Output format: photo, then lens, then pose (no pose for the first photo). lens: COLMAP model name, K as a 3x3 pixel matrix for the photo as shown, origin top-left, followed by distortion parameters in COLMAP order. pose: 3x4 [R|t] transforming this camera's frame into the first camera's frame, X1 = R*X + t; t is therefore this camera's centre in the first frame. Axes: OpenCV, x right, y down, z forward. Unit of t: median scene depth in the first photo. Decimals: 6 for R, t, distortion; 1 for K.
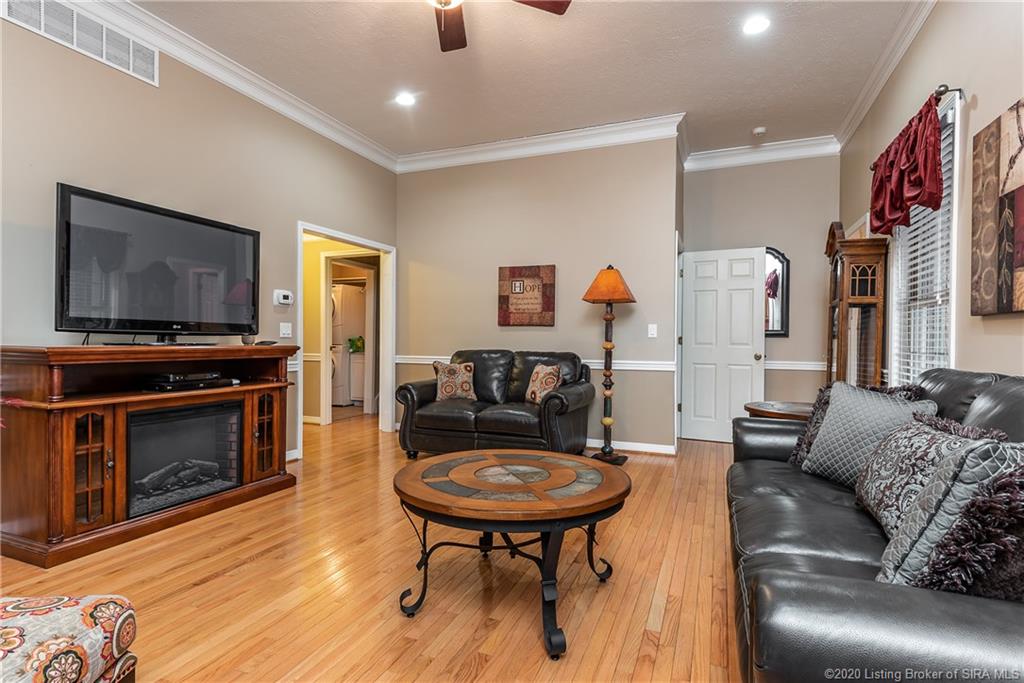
lens RADIAL K [[513.2, 0, 528.2], [0, 513.2, 344.0], [0, 0, 1]] dist [0.015972, 0.000199]
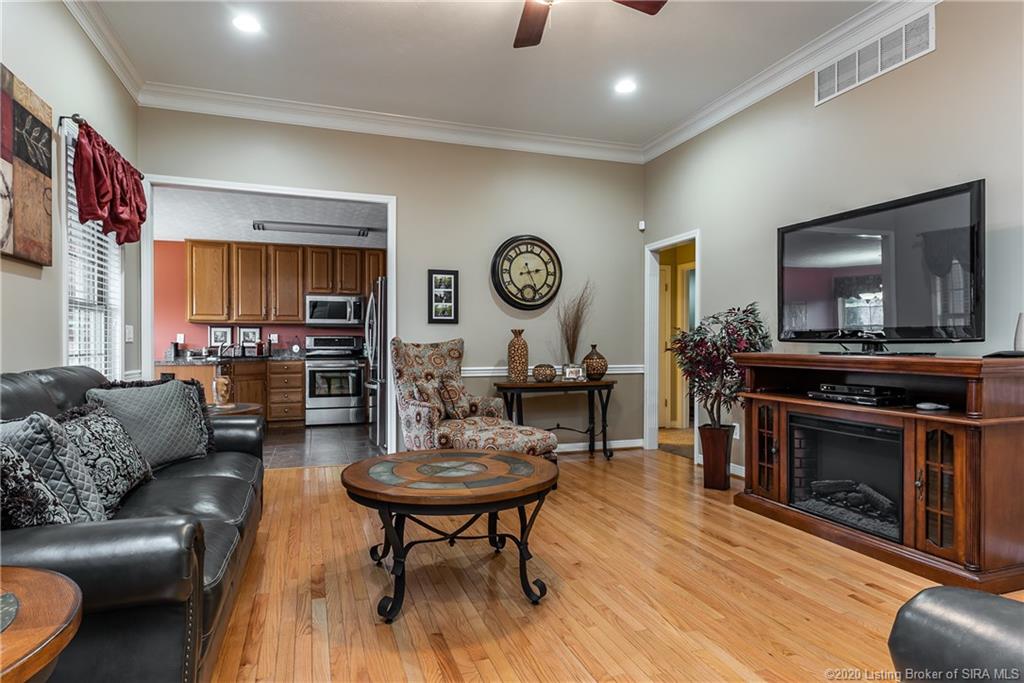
lens RADIAL K [[580.7, 0, 507.2], [0, 580.7, 348.3], [0, 0, 1]] dist [0.013839, -0.002306]
pose [[-0.774247, -0.003131, -0.632876, 0.467645], [-0.010374, 0.999916, 0.007744, -0.010463], [0.632799, 0.012561, -0.774214, 1.431733]]
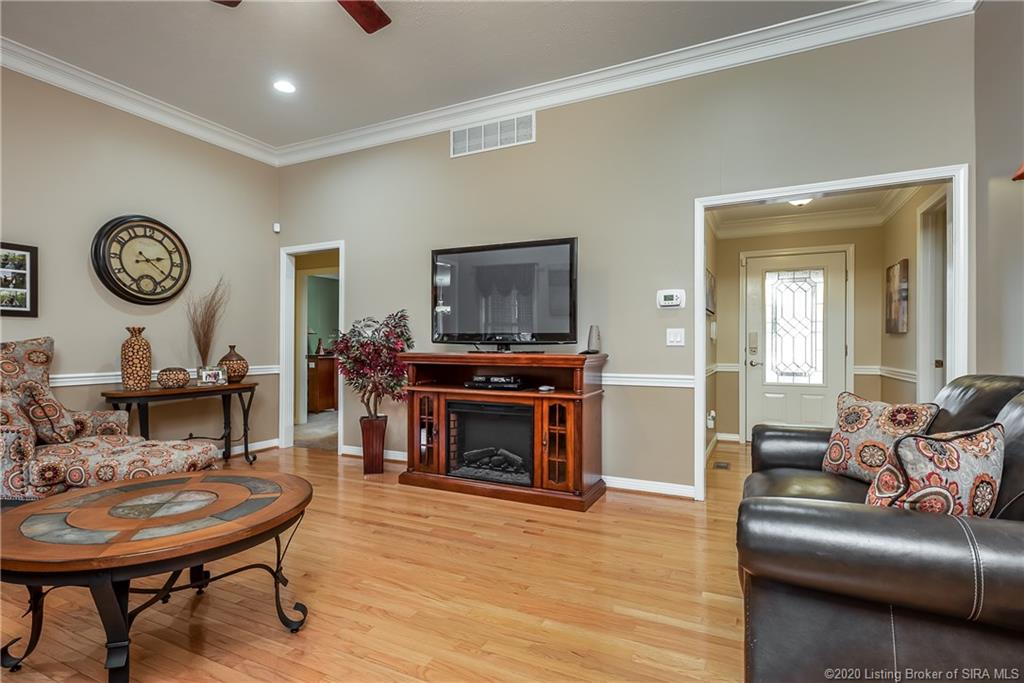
lens RADIAL K [[513.0, 0, 505.8], [0, 513.0, 349.7], [0, 0, 1]] dist [0.013328, -0.000036]
pose [[-0.096958, 0.000309, -0.995288, 0.544653], [-0.009400, 0.999955, 0.001226, -0.007236], [0.995244, 0.009475, -0.096951, 1.159311]]
